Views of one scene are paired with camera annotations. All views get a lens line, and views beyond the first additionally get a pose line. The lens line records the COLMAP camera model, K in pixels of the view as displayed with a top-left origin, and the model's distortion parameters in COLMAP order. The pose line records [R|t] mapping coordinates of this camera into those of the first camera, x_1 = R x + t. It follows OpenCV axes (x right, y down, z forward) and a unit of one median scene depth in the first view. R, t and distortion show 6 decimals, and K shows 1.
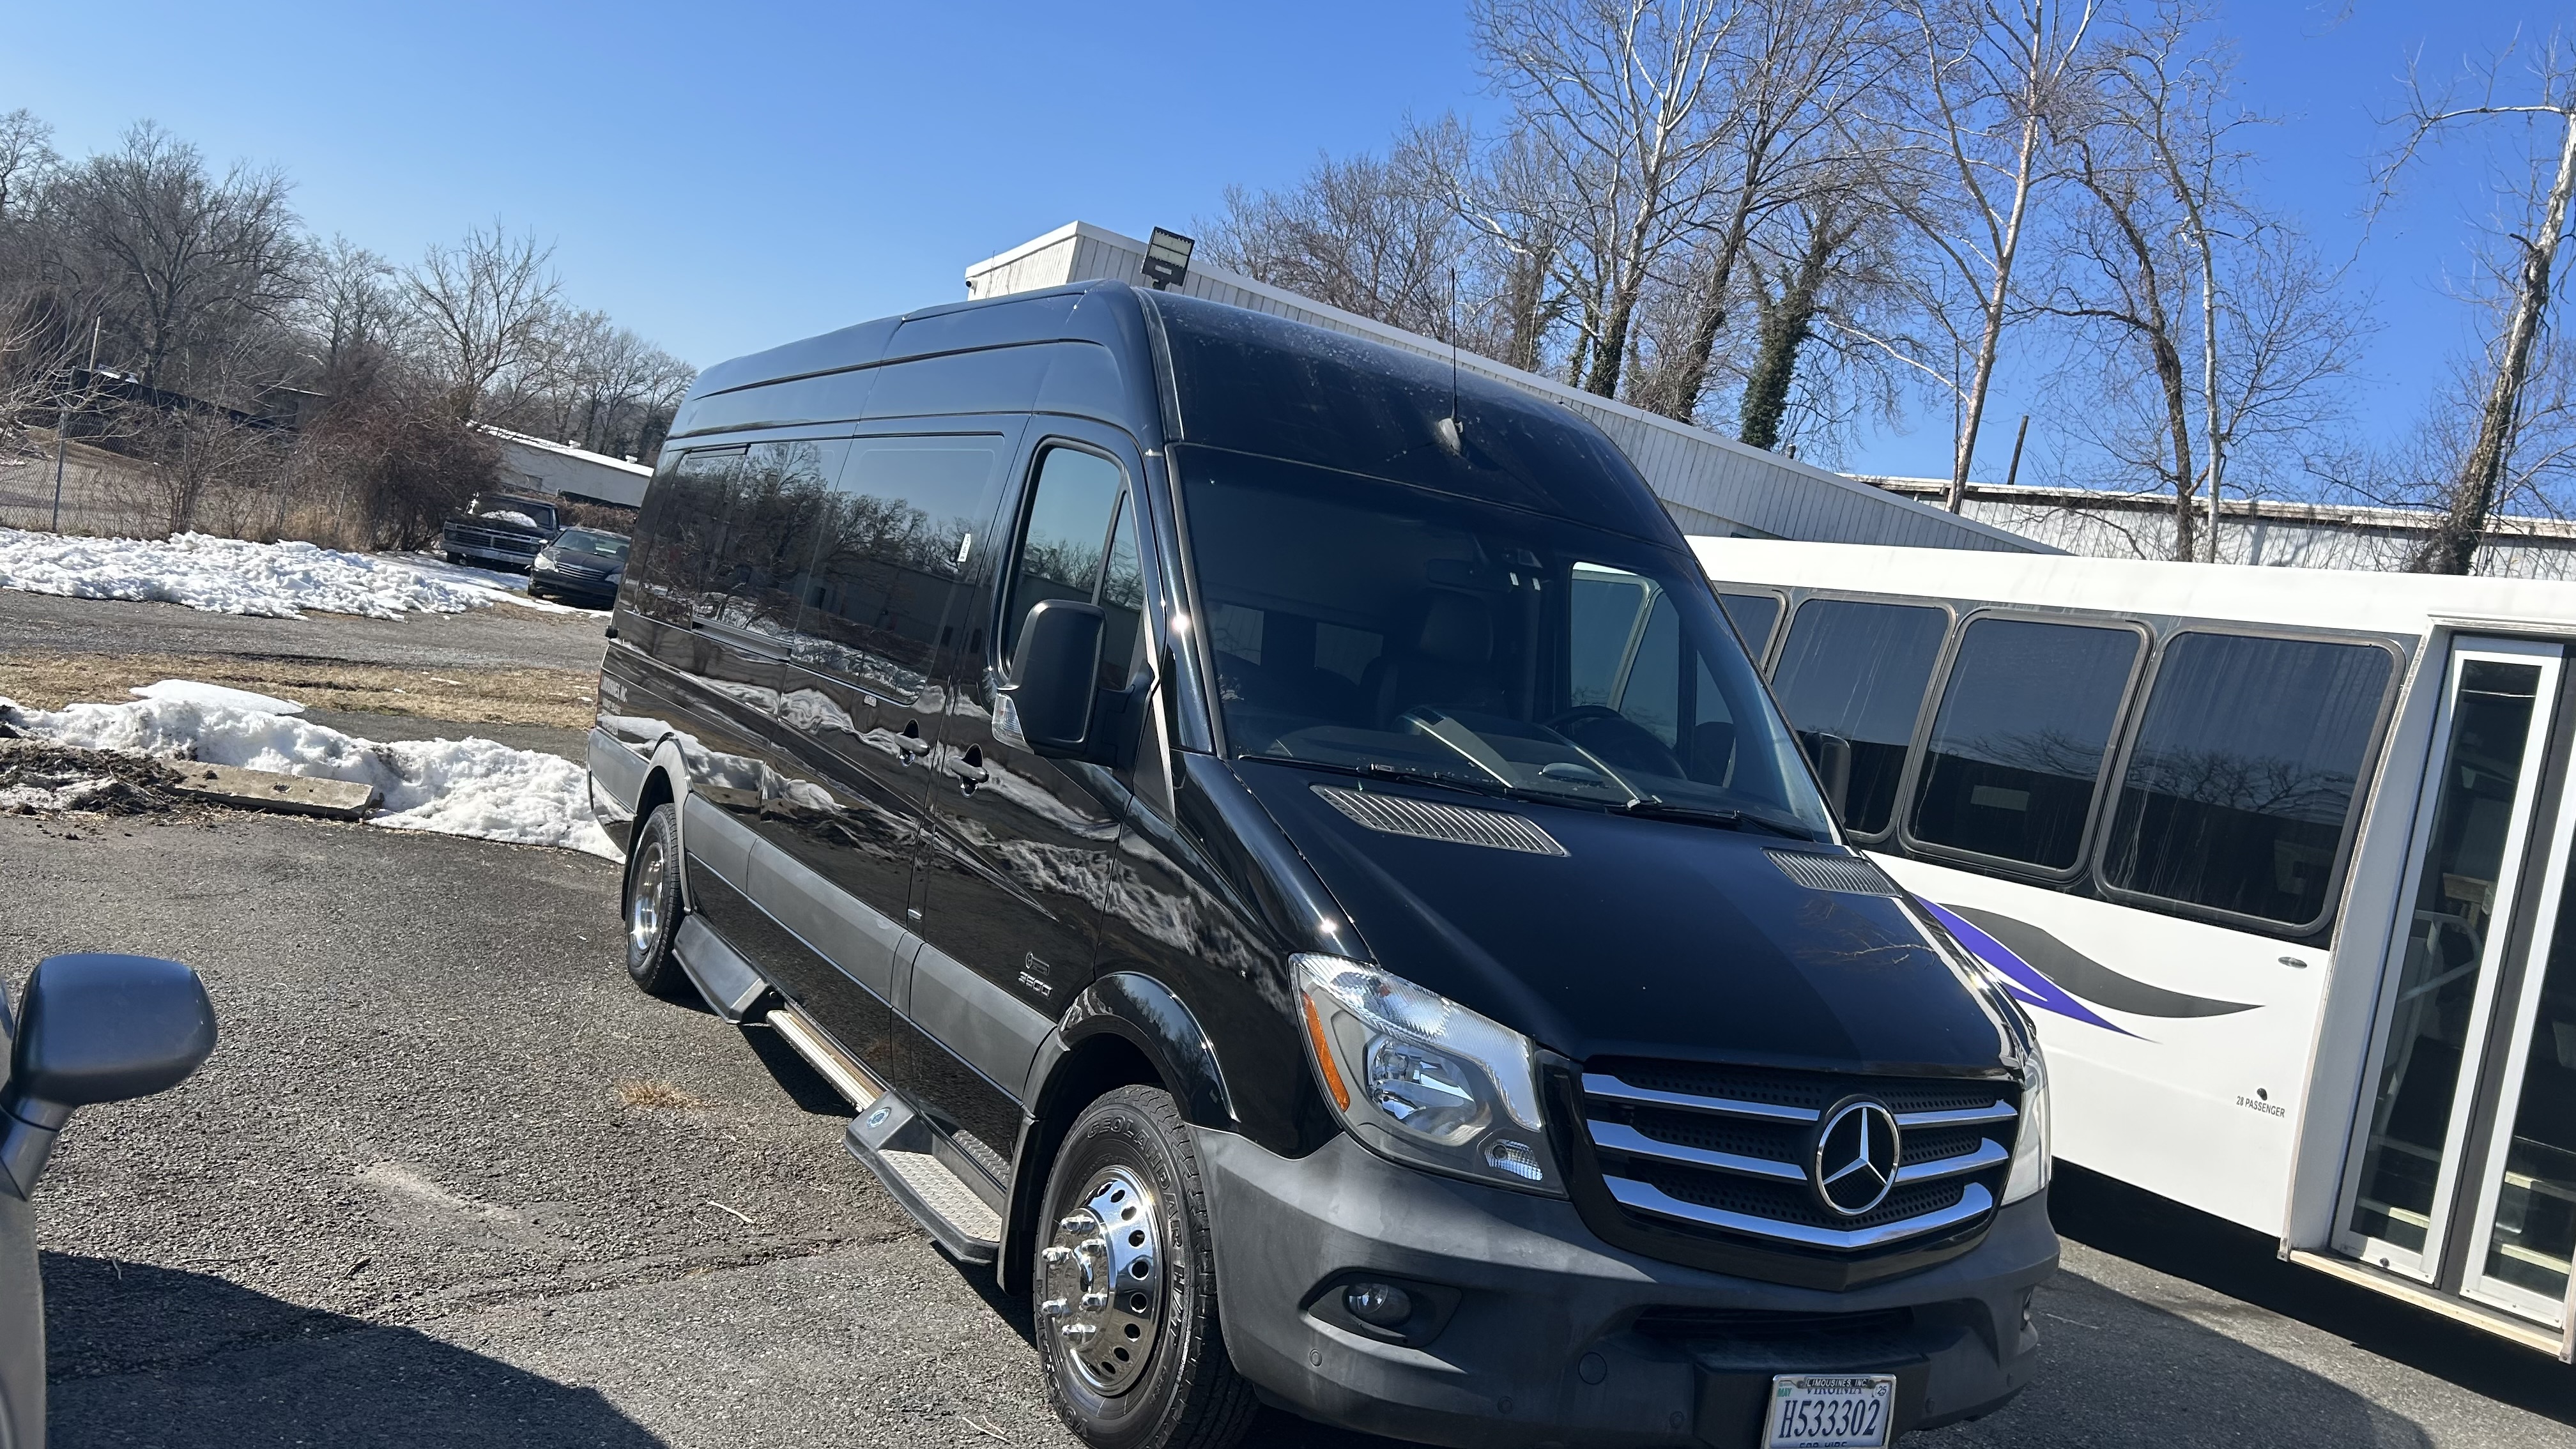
lens RADIAL K [[1936.2, 0, 1288.0], [0, 1936.2, 724.5], [0, 0, 1]] dist [0.046660, -0.043744]
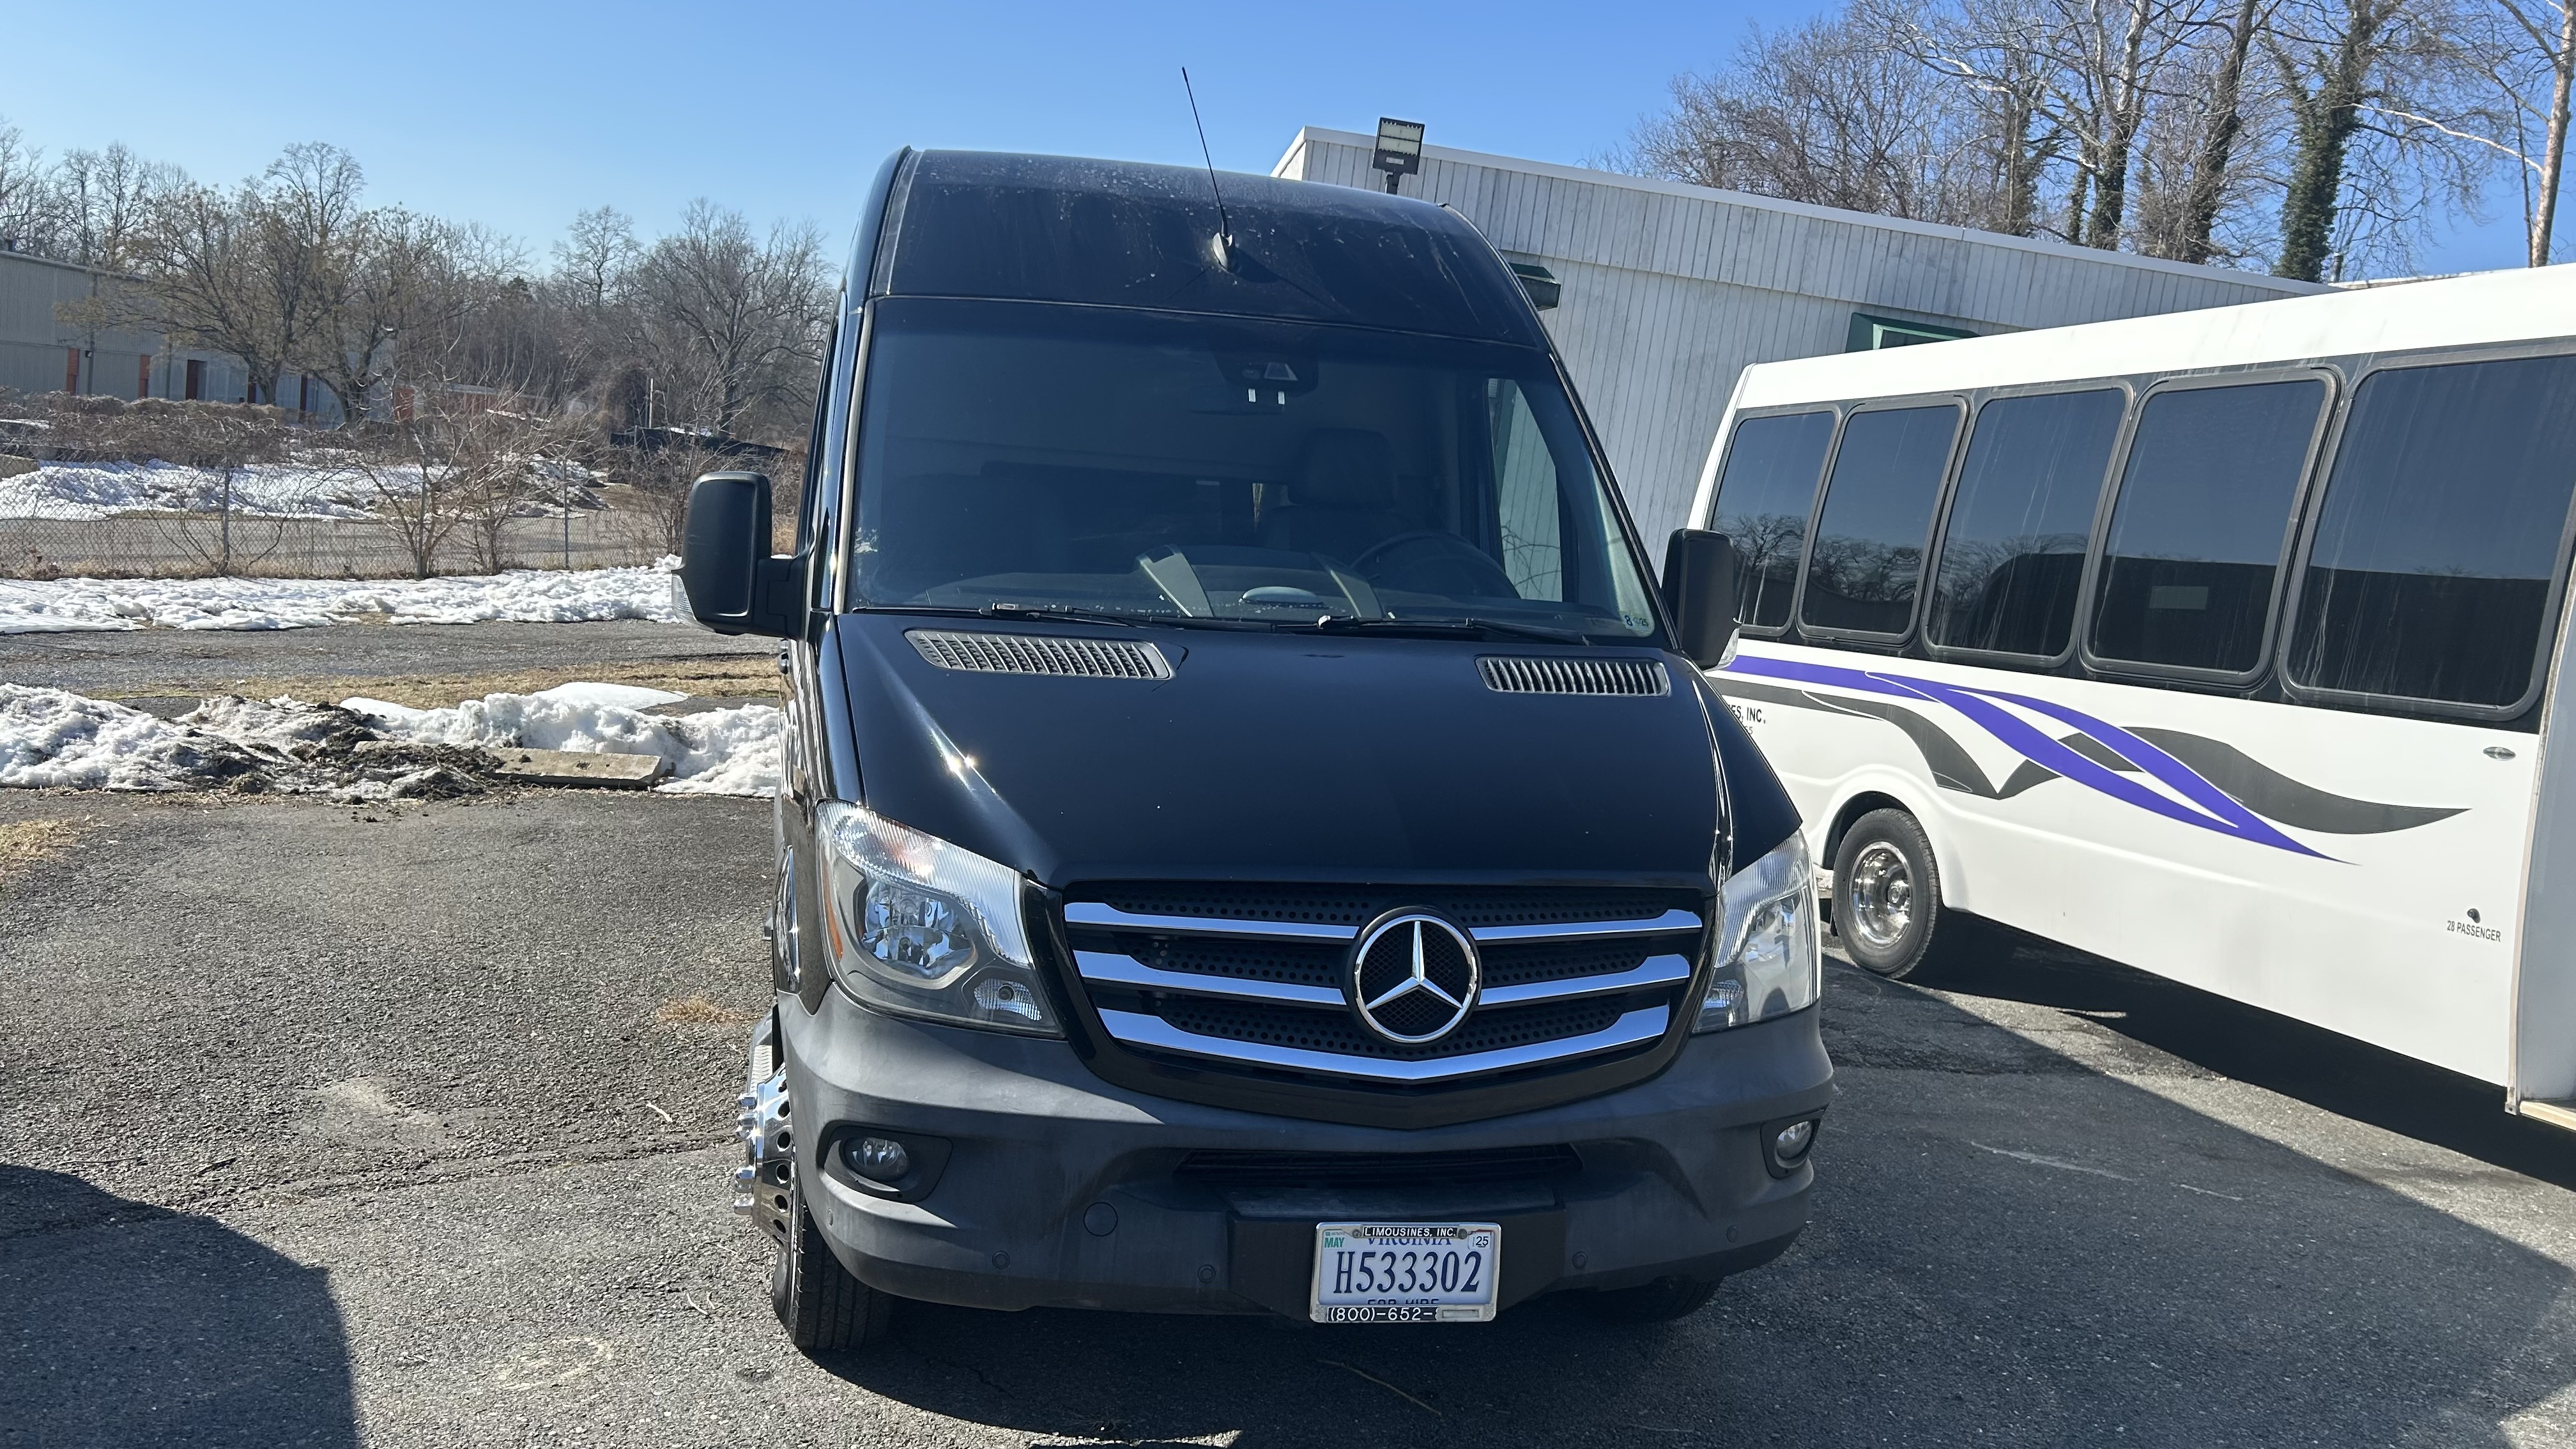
lens RADIAL K [[1951.7, 0, 1288.0], [0, 1951.7, 724.5], [0, 0, 1]] dist [0.047167, -0.063680]
pose [[0.957804, -0.090456, -0.272817, 0.176462], [0.098899, 0.994947, 0.017327, 0.031676], [0.269871, -0.043577, 0.961910, 0.051217]]
